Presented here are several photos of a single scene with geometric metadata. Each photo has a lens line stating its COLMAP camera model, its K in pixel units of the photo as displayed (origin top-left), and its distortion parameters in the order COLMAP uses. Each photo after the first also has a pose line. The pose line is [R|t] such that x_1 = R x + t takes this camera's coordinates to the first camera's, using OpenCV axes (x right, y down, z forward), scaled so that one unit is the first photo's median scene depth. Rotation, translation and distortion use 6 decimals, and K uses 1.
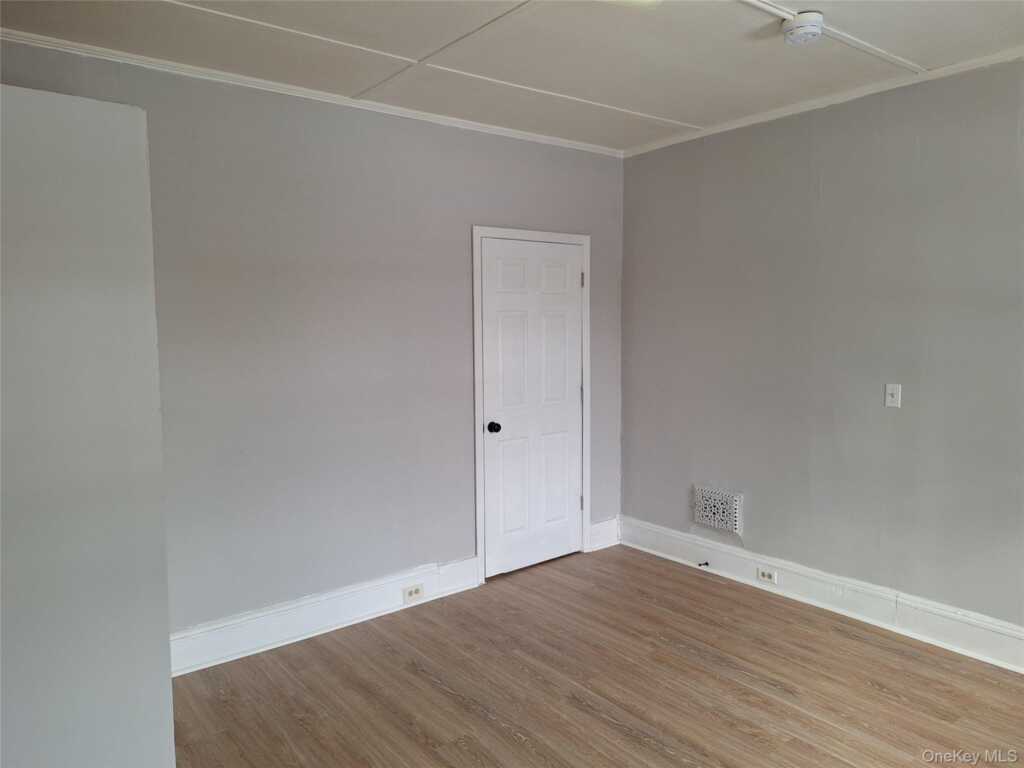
lens RADIAL K [[722.7, 0, 507.7], [0, 722.7, 386.2], [0, 0, 1]] dist [0.104200, -0.095084]
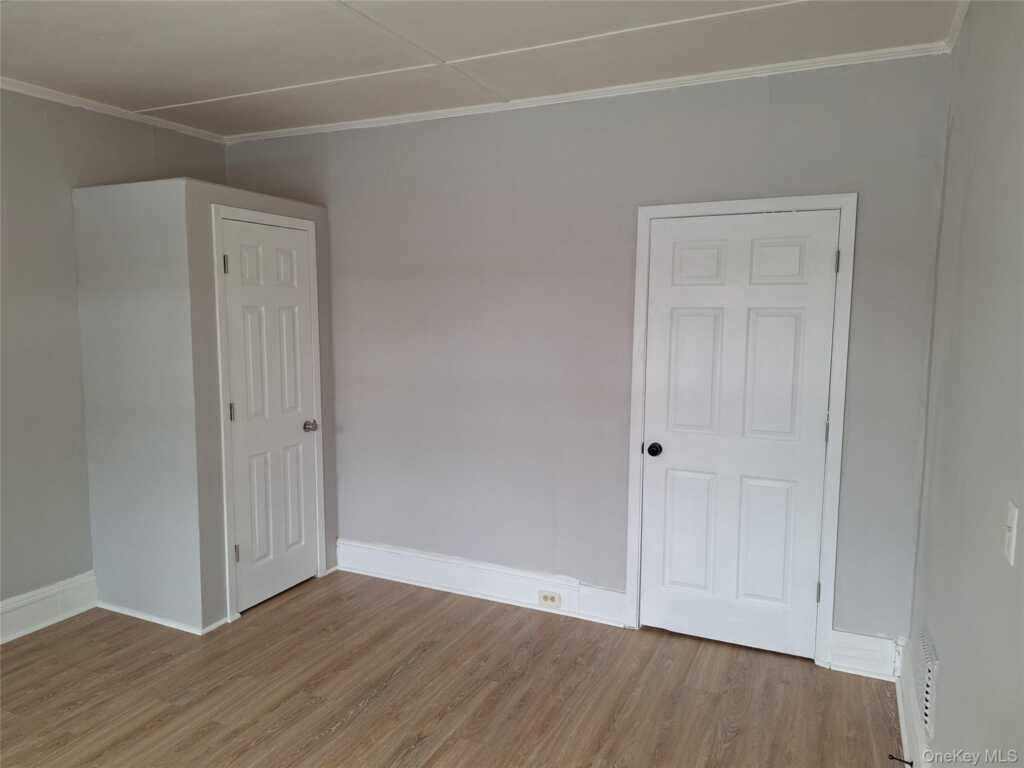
lens RADIAL K [[722.7, 0, 507.7], [0, 722.7, 386.2], [0, 0, 1]] dist [0.104200, -0.095084]
pose [[0.433988, 0.107334, -0.894502, 0.664431], [-0.093741, 0.992868, 0.073657, -0.061898], [0.896028, 0.051886, 0.440955, 0.494518]]
